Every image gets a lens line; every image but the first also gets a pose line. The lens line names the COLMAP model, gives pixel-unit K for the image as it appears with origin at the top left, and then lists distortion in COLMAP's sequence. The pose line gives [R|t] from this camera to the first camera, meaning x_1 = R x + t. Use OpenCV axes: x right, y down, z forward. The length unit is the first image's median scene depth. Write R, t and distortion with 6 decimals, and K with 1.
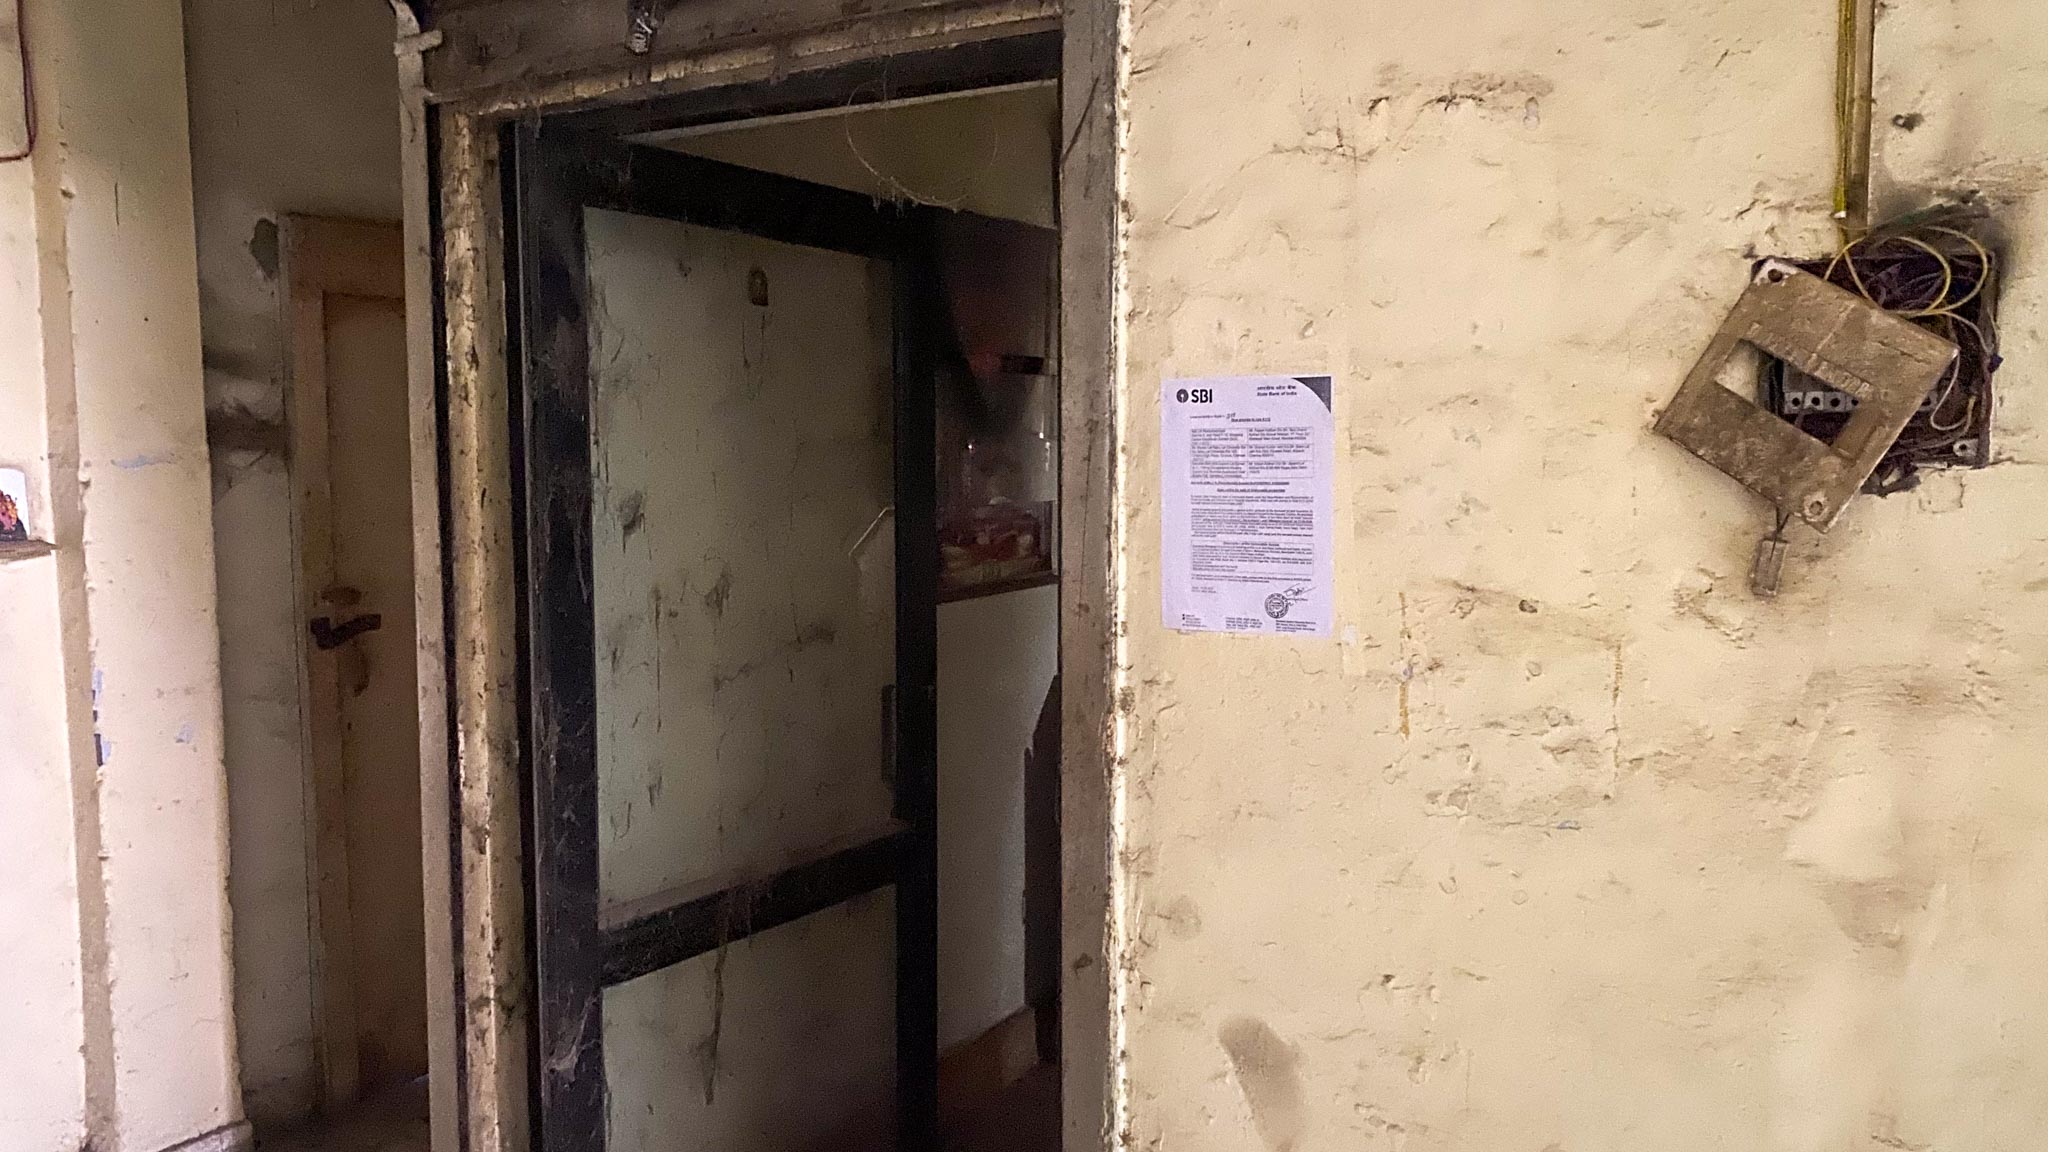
lens RADIAL K [[1567.3, 0, 1022.7], [0, 1567.3, 556.0], [0, 0, 1]] dist [0.016954, -0.032065]
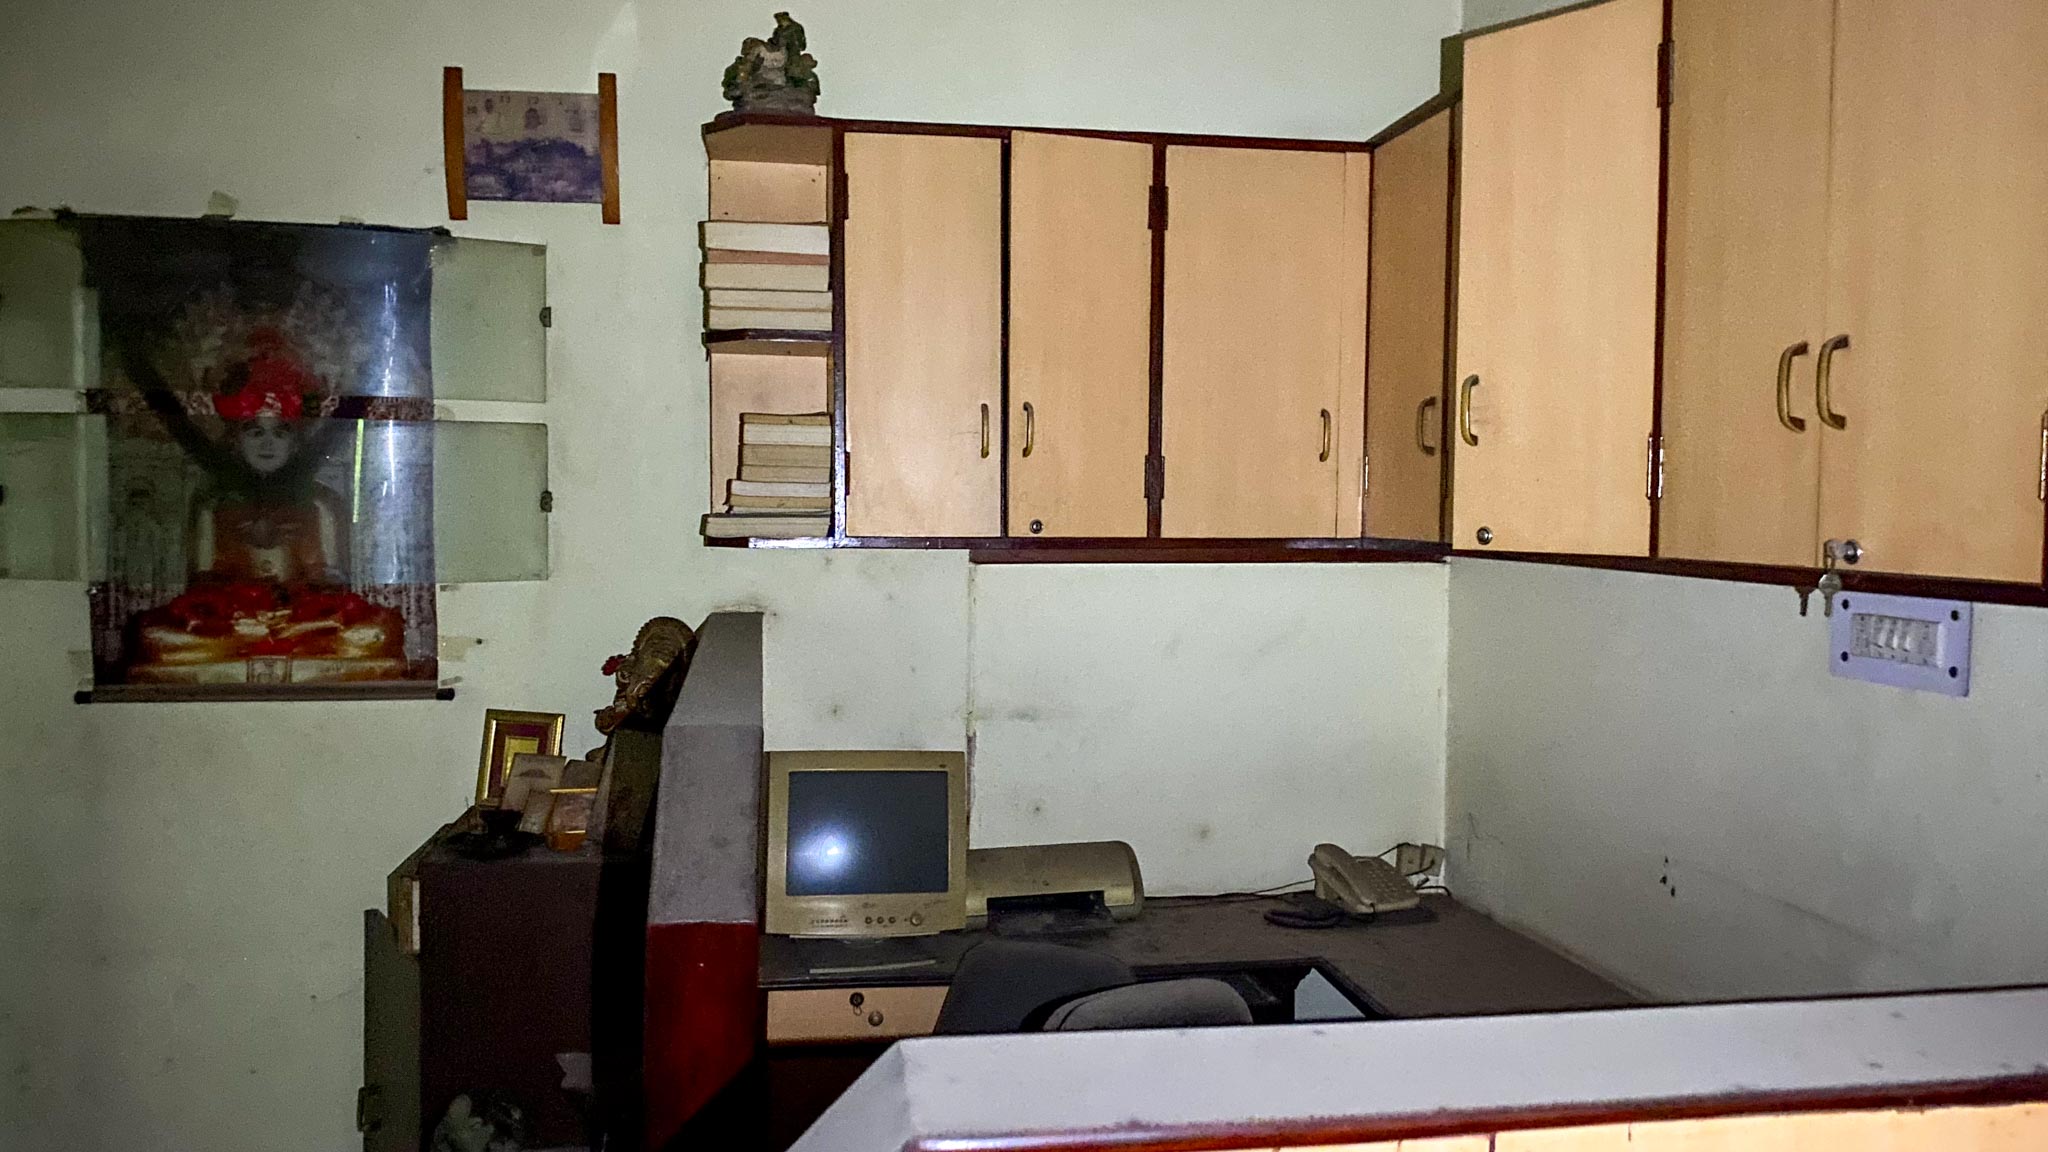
lens RADIAL K [[1567.3, 0, 1033.0], [0, 1567.3, 568.7], [0, 0, 1]] dist [0.016954, -0.032065]
pose [[0.657704, 0.050122, -0.751607, 0.845145], [-0.076334, 0.997082, -0.000305, -0.072266], [0.749398, 0.057574, 0.659612, 0.785759]]
